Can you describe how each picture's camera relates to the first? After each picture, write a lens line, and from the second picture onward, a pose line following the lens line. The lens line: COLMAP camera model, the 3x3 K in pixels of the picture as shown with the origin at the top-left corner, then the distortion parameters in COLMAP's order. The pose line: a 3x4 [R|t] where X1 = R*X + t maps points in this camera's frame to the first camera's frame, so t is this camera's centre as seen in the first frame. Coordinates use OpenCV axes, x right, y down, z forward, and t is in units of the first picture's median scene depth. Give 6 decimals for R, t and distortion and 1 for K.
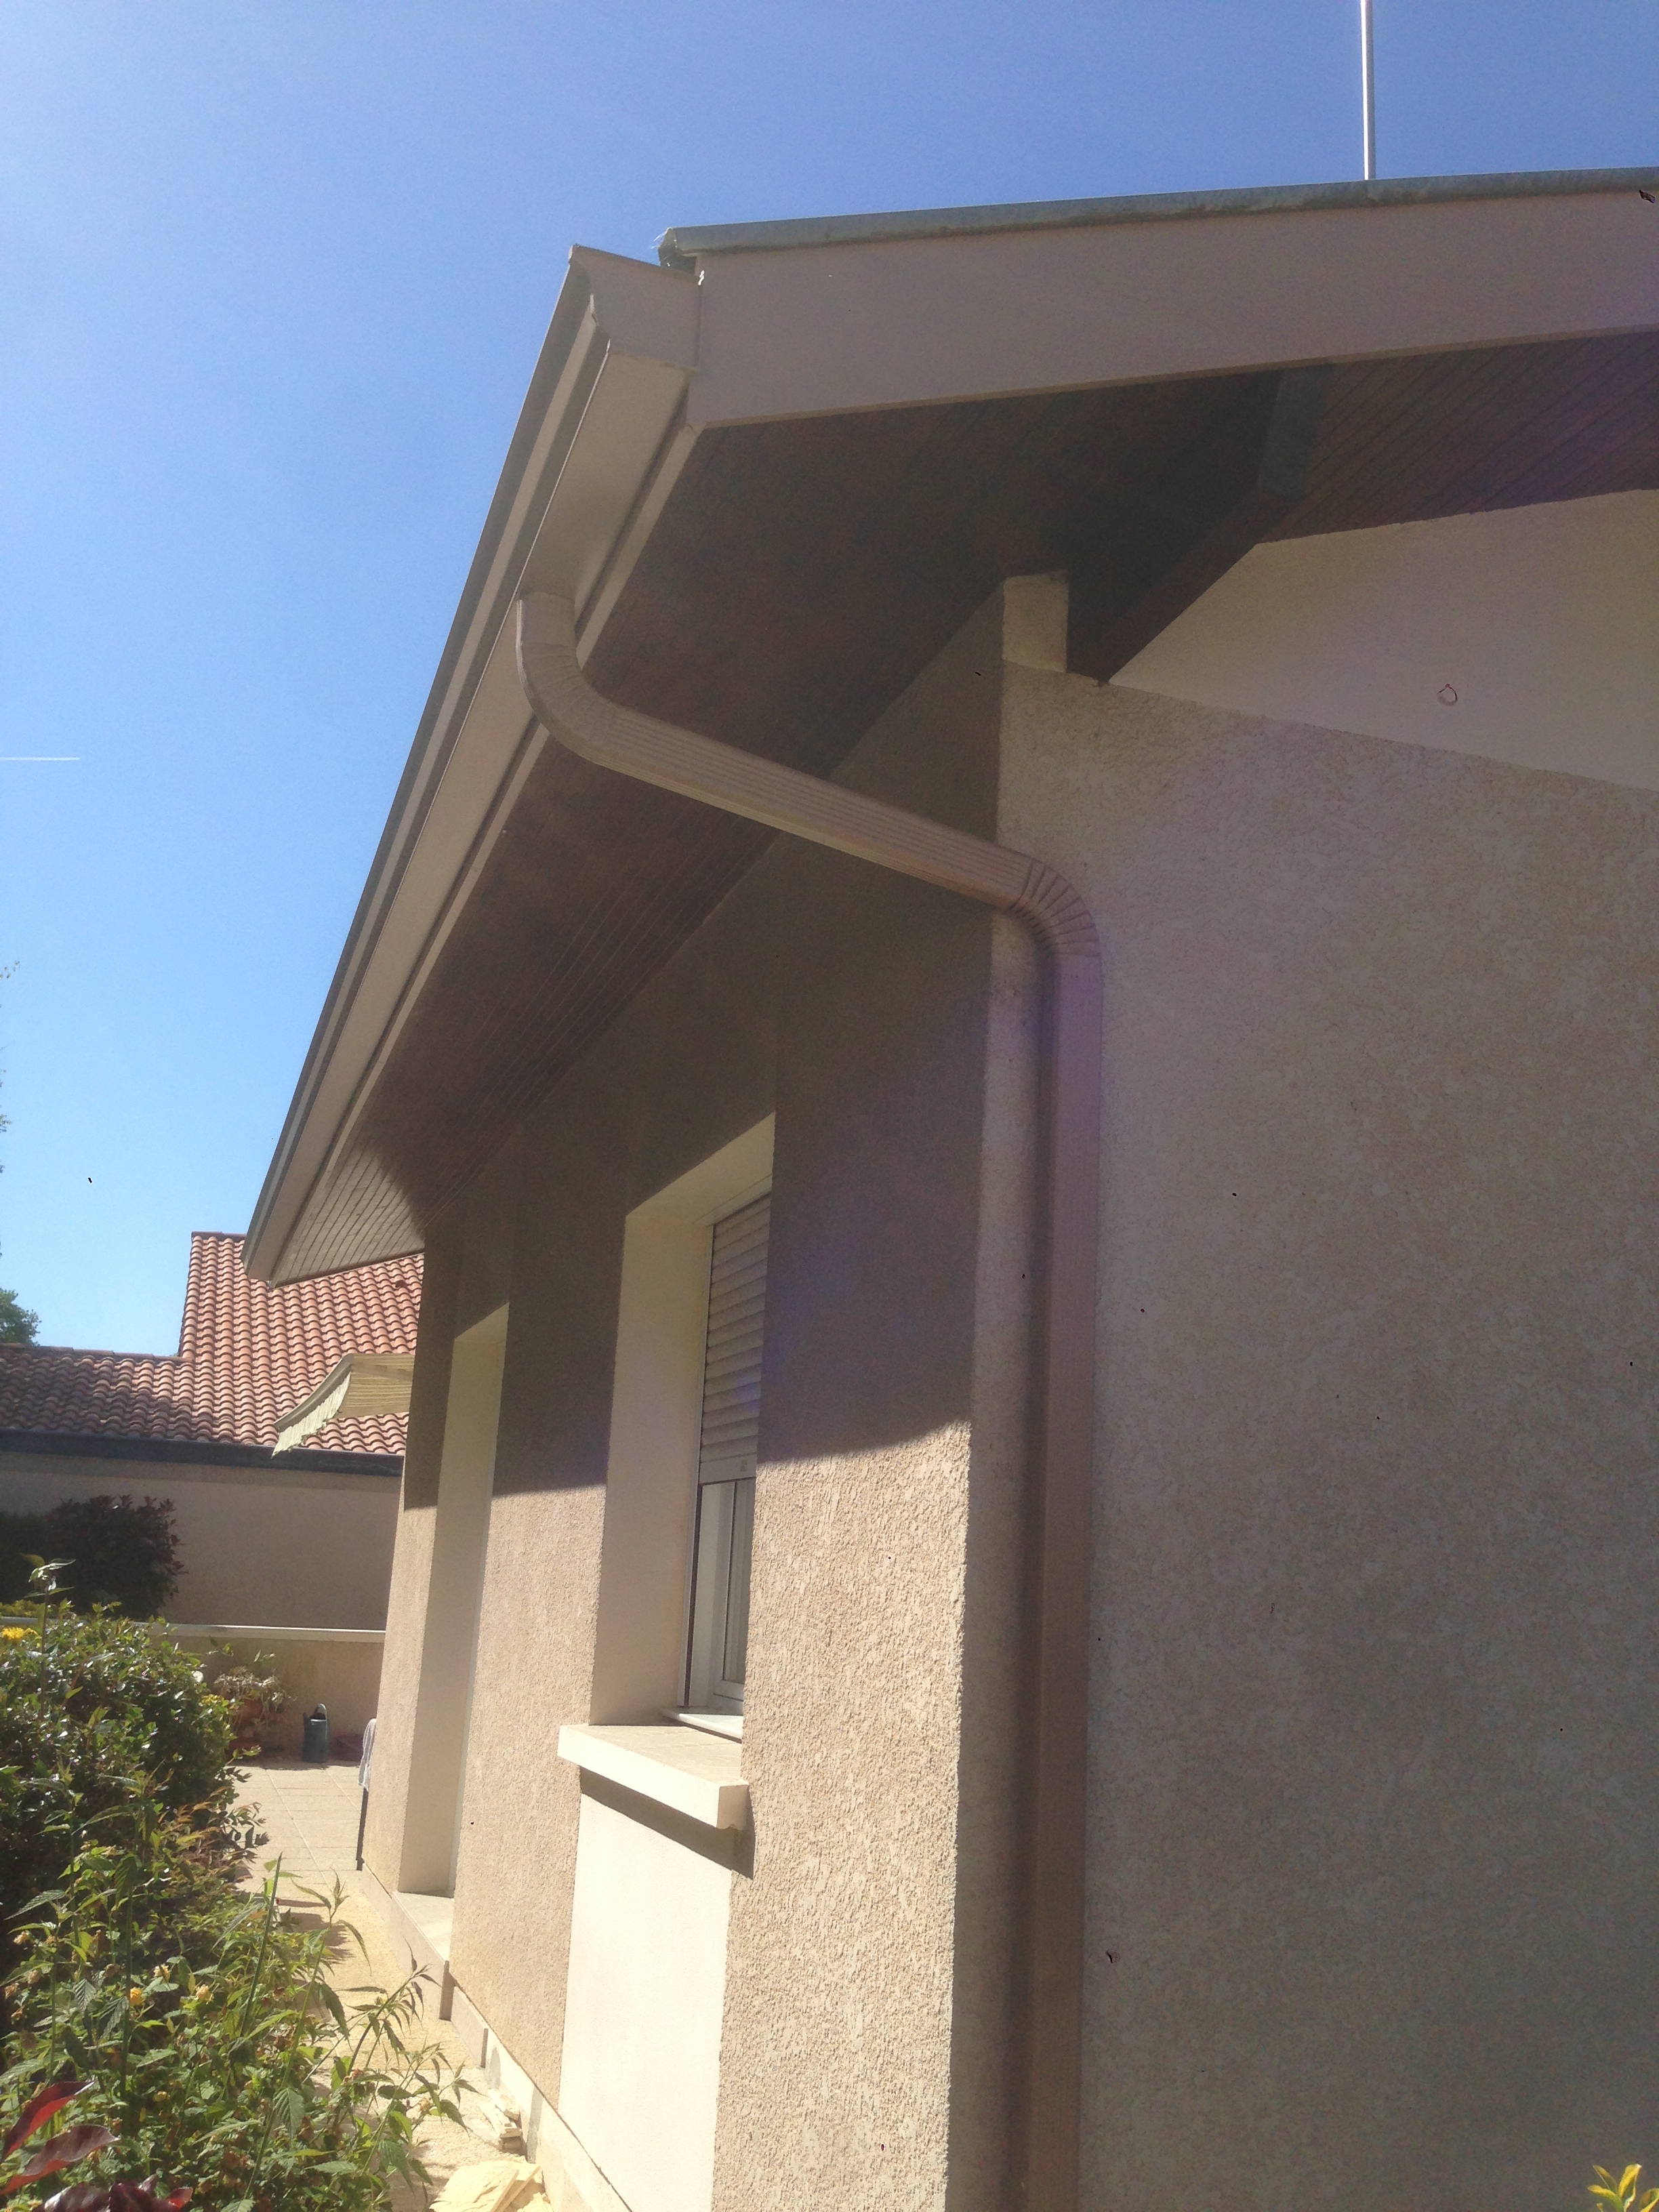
lens RADIAL K [[1874.9, 0, 829.5], [0, 1874.9, 1106.0], [0, 0, 1]] dist [0.065665, -0.188850]
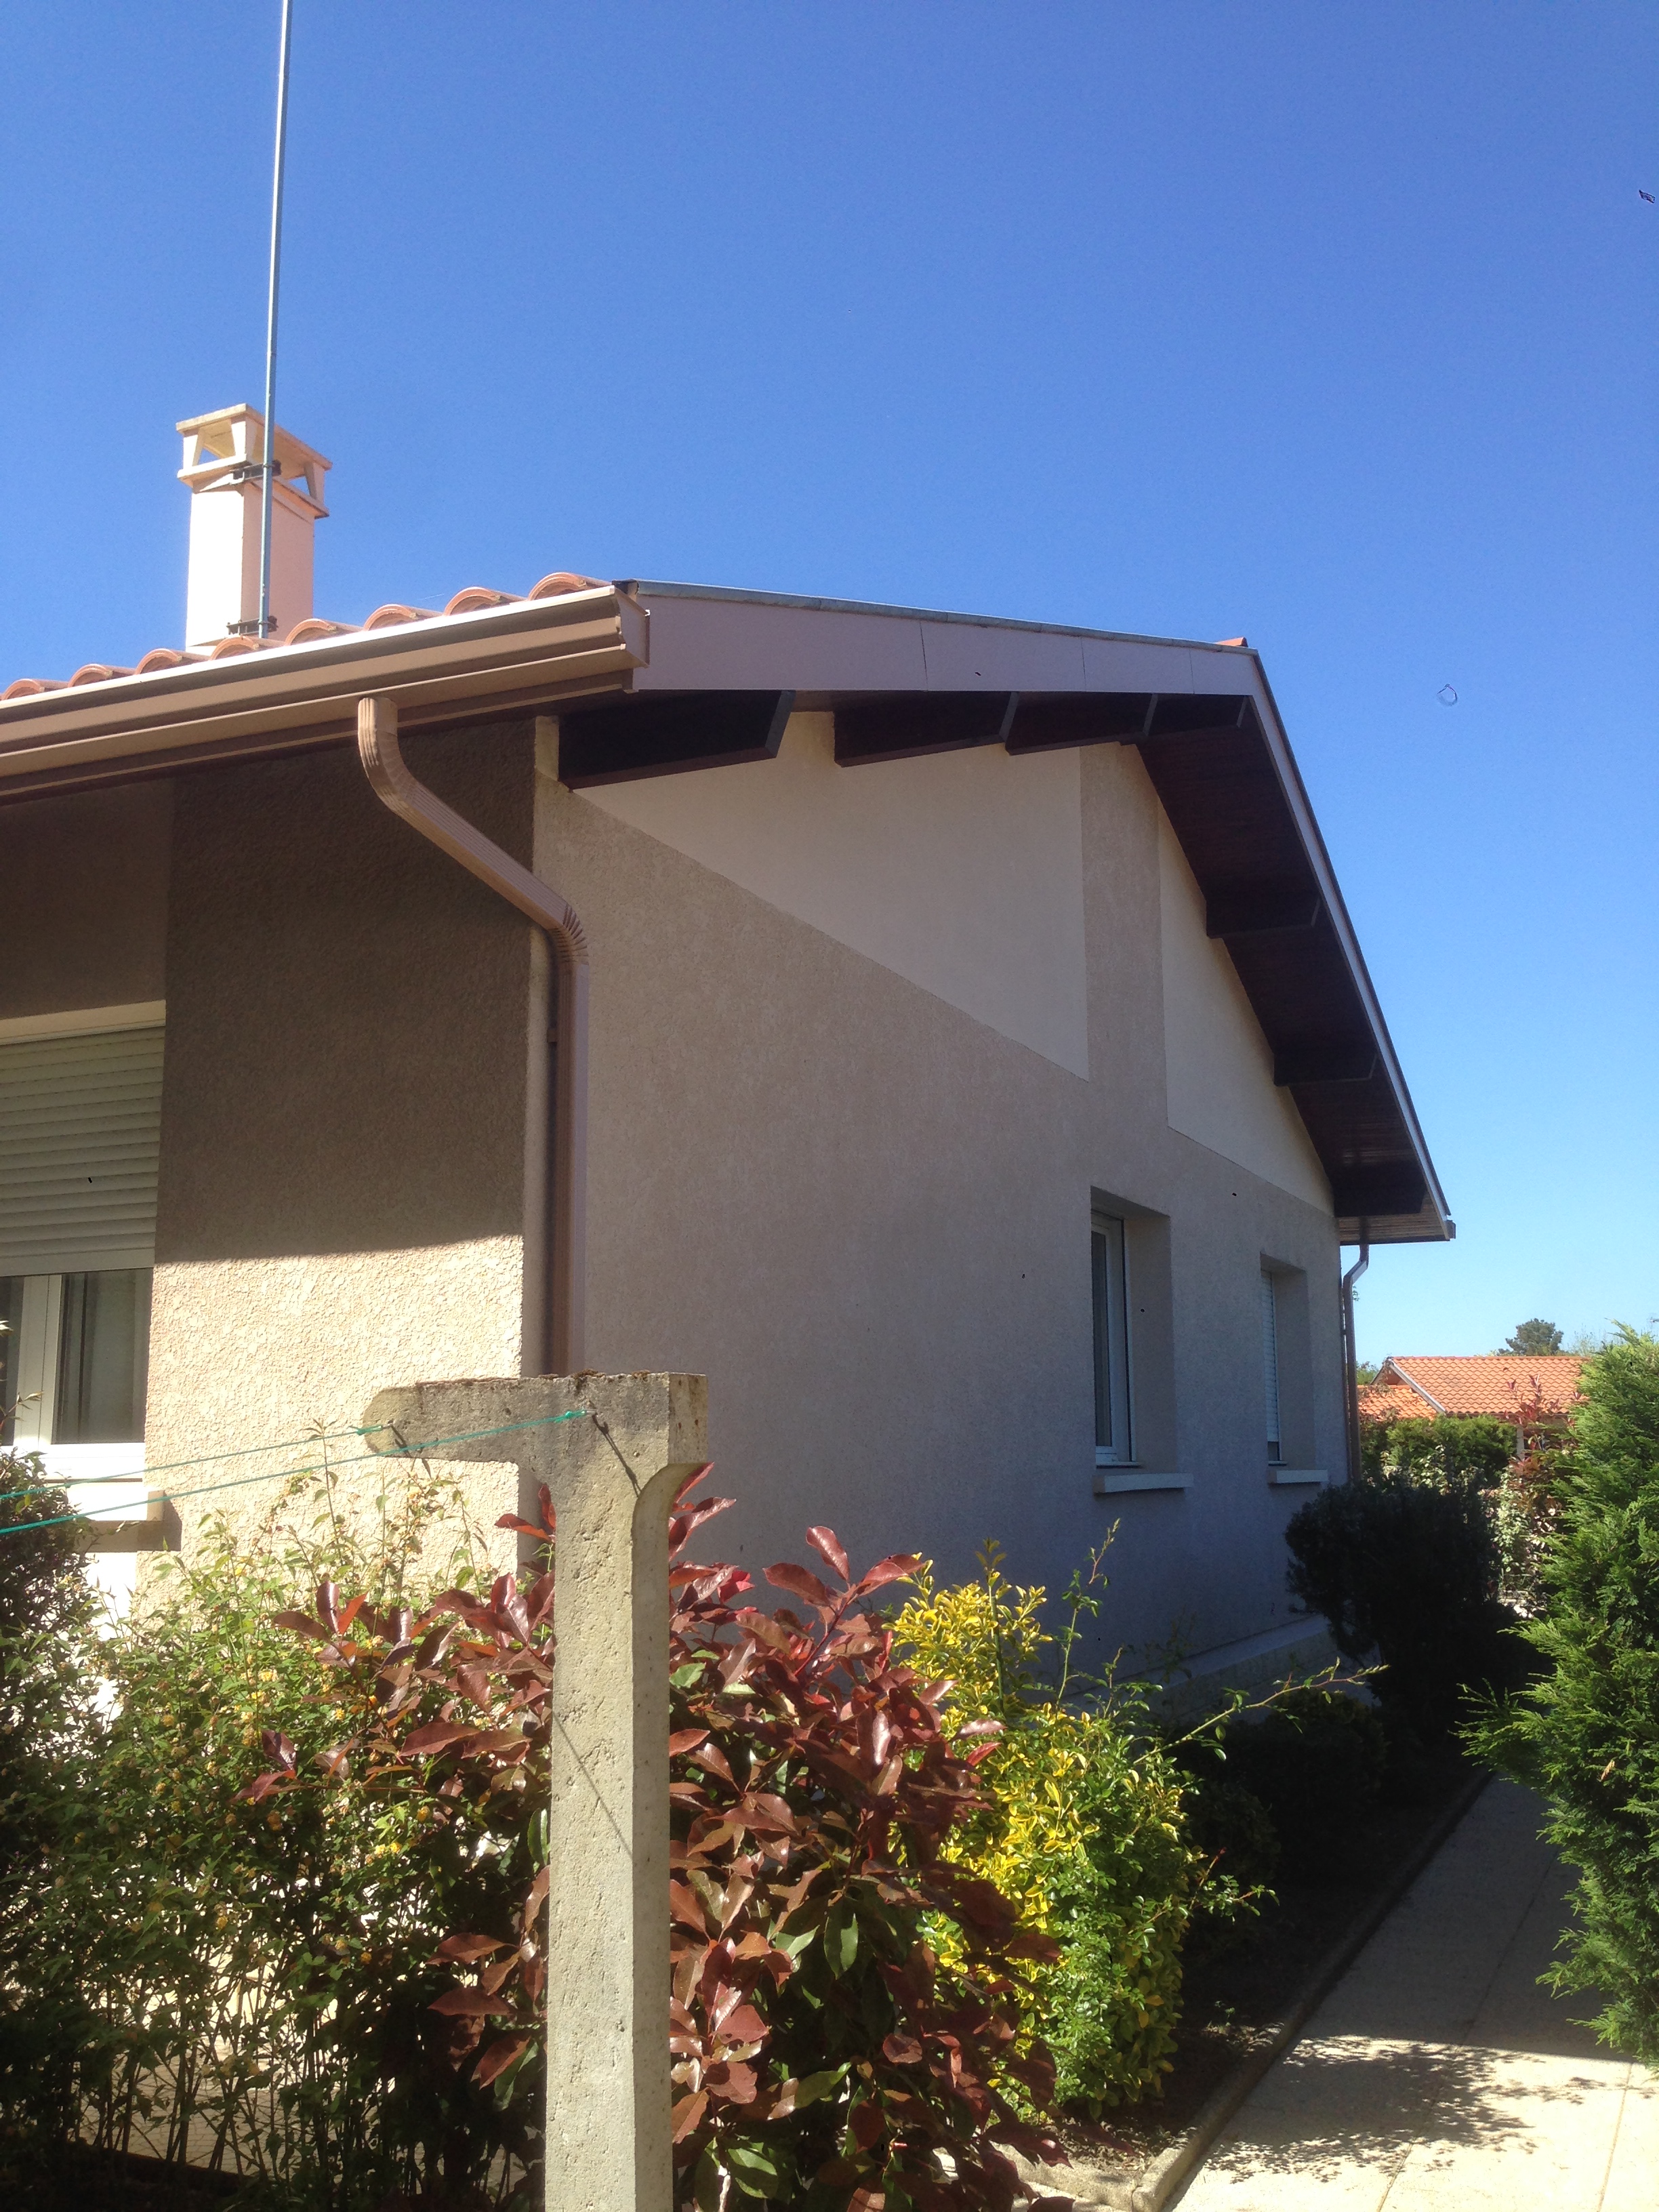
lens RADIAL K [[1874.9, 0, 829.5], [0, 1874.9, 1106.0], [0, 0, 1]] dist [0.065665, -0.188850]
pose [[0.654388, 0.073917, 0.752537, -0.924906], [-0.140797, 0.989717, 0.025220, -0.026512], [-0.742935, -0.122459, 0.658067, -0.277413]]
